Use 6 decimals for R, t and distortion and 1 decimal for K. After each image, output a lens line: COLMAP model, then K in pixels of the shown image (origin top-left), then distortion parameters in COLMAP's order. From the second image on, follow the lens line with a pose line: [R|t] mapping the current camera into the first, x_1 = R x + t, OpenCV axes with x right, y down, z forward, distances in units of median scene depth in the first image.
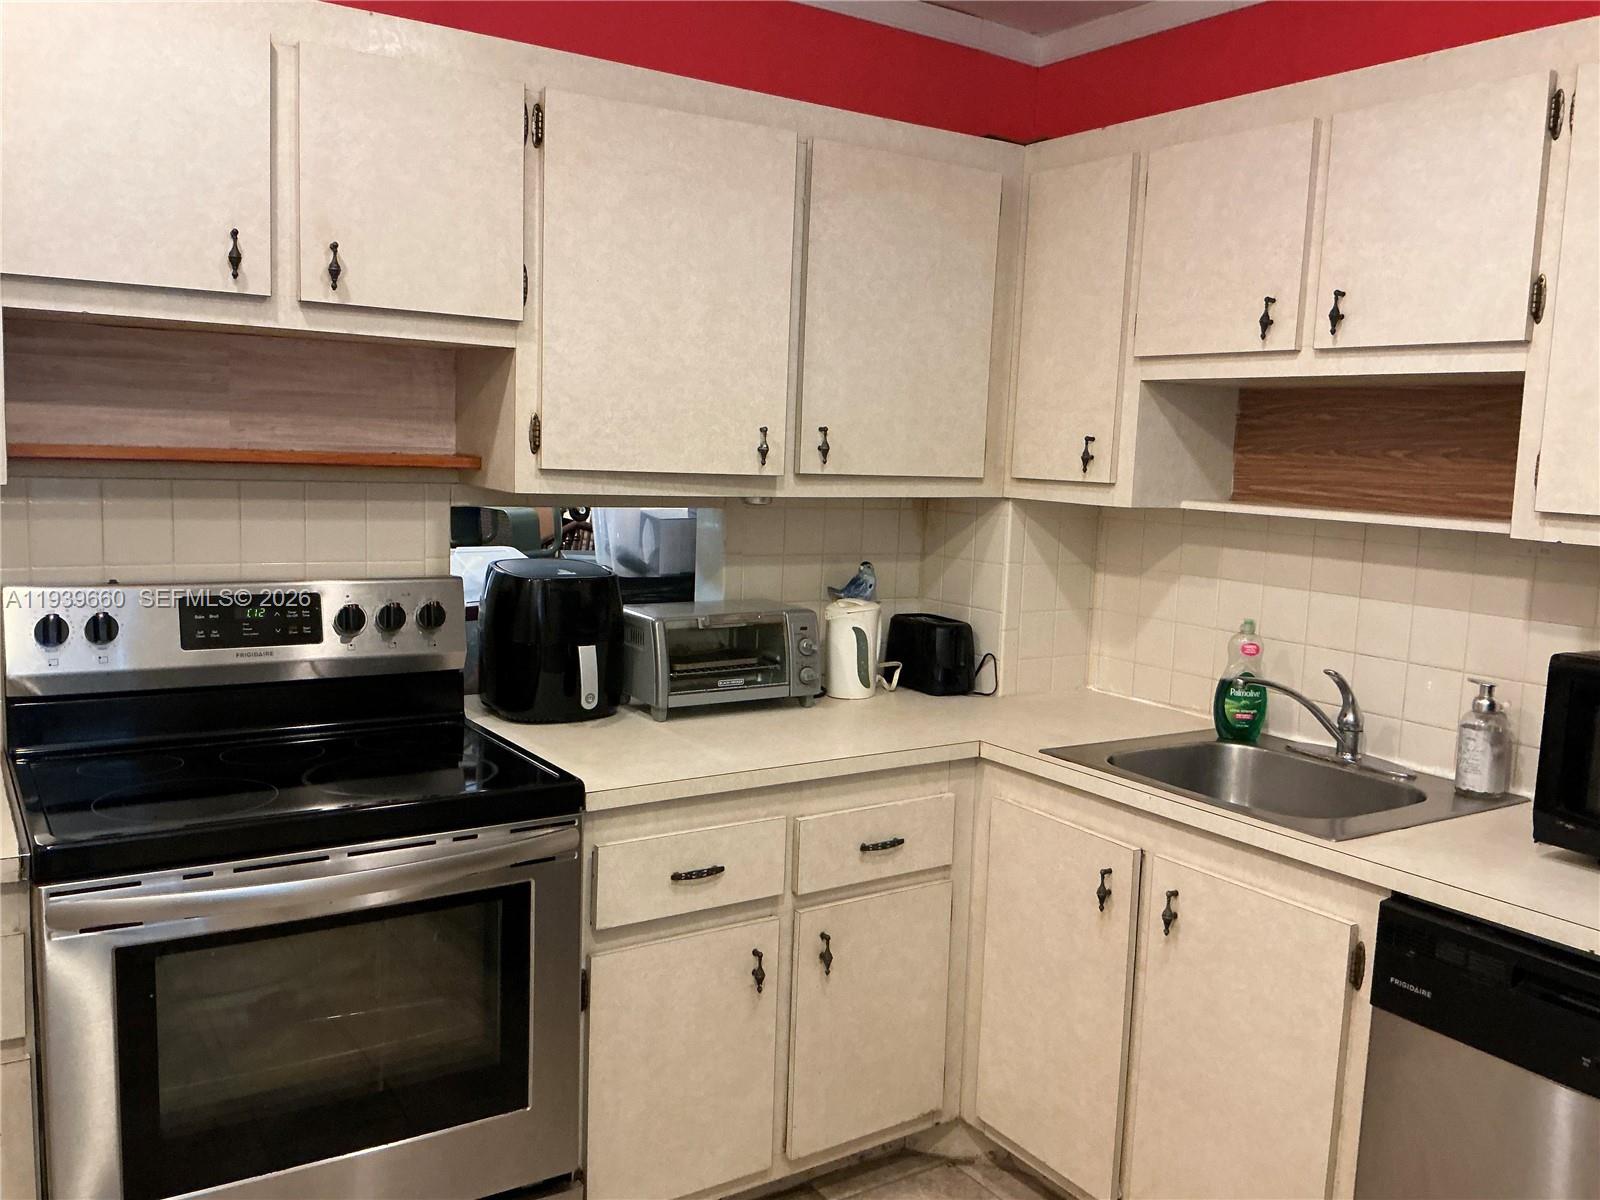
lens RADIAL K [[1328.5, 0, 802.3], [0, 1328.5, 615.1], [0, 0, 1]] dist [0.035208, -0.053063]
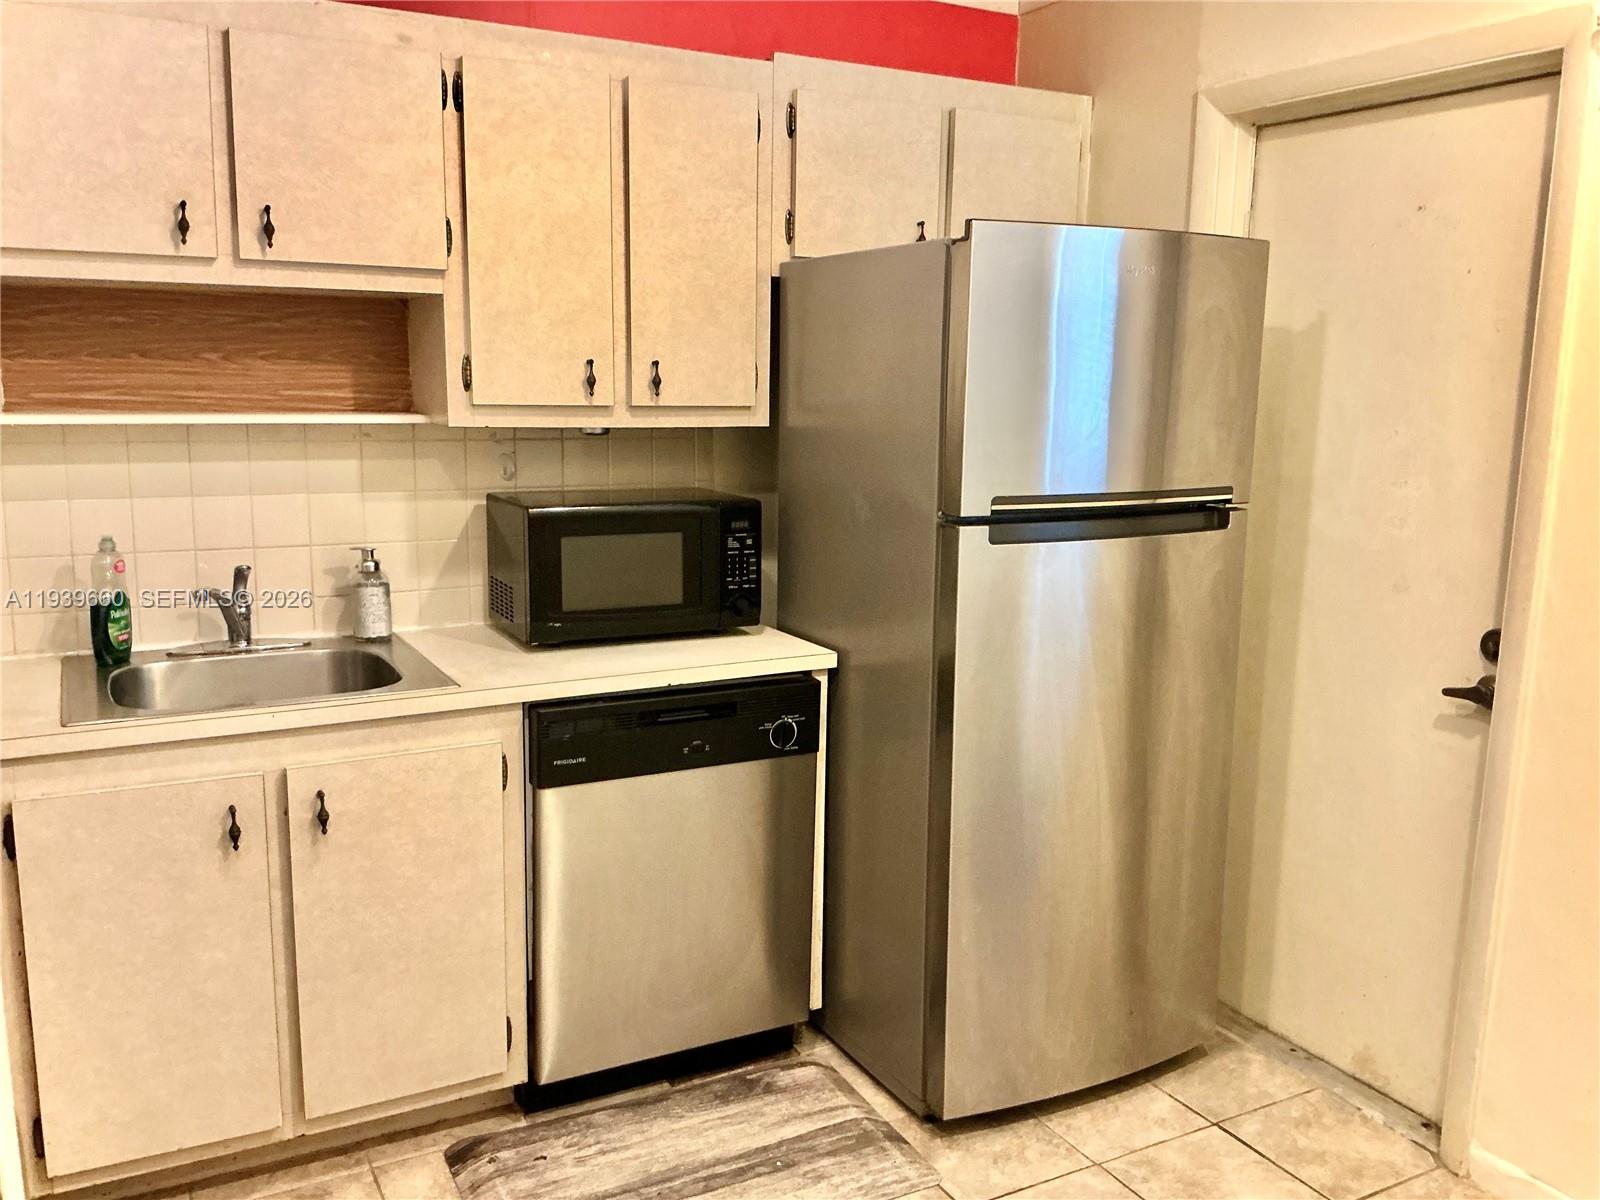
lens RADIAL K [[1328.5, 0, 806.0], [0, 1328.5, 591.3], [0, 0, 1]] dist [0.035208, -0.053063]
pose [[0.090208, -0.198126, 0.976017, -0.601416], [0.117616, 0.975274, 0.187104, -0.084690], [-0.988954, 0.097917, 0.111280, 0.448437]]
